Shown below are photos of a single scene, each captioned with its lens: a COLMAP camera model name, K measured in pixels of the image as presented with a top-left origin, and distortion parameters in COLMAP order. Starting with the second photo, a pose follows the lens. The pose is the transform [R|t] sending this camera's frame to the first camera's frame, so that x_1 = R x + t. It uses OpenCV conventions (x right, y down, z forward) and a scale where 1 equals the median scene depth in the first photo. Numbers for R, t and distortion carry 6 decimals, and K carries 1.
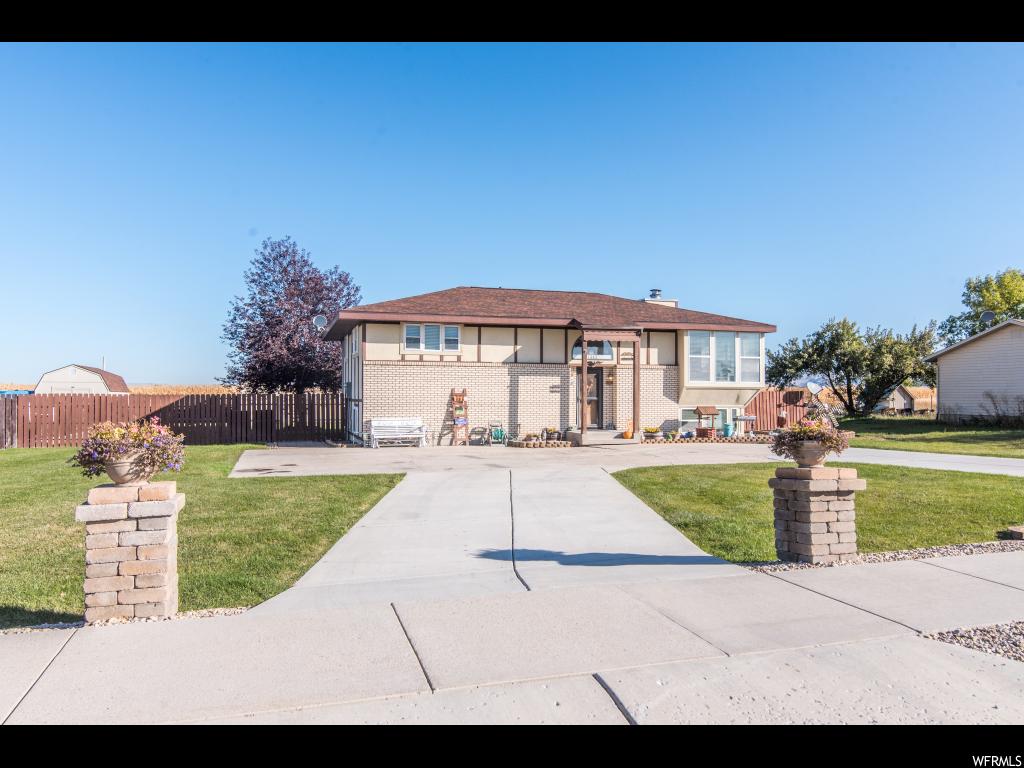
lens RADIAL K [[751.8, 0, 515.4], [0, 751.8, 387.2], [0, 0, 1]] dist [-0.005780, -0.000220]
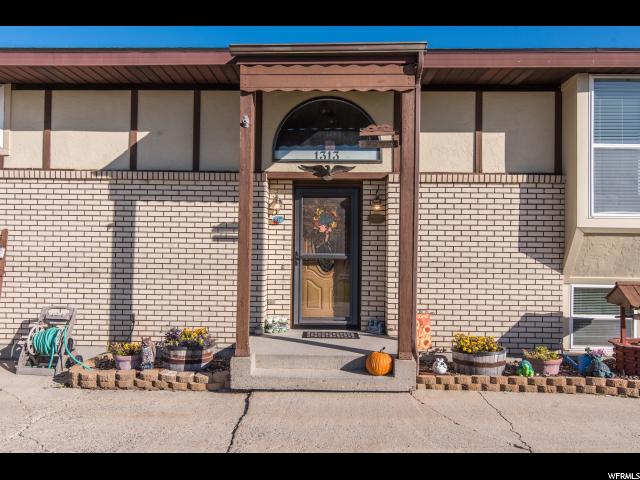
lens RADIAL K [[516.8, 0, 316.5], [0, 516.8, 236.5], [0, 0, 1]] dist [-0.012152, -0.010954]
pose [[0.943653, 0.001758, -0.330932, 0.189757], [-0.007620, 0.999836, -0.016417, 0.008783], [0.330849, 0.018014, 0.943512, 0.726471]]
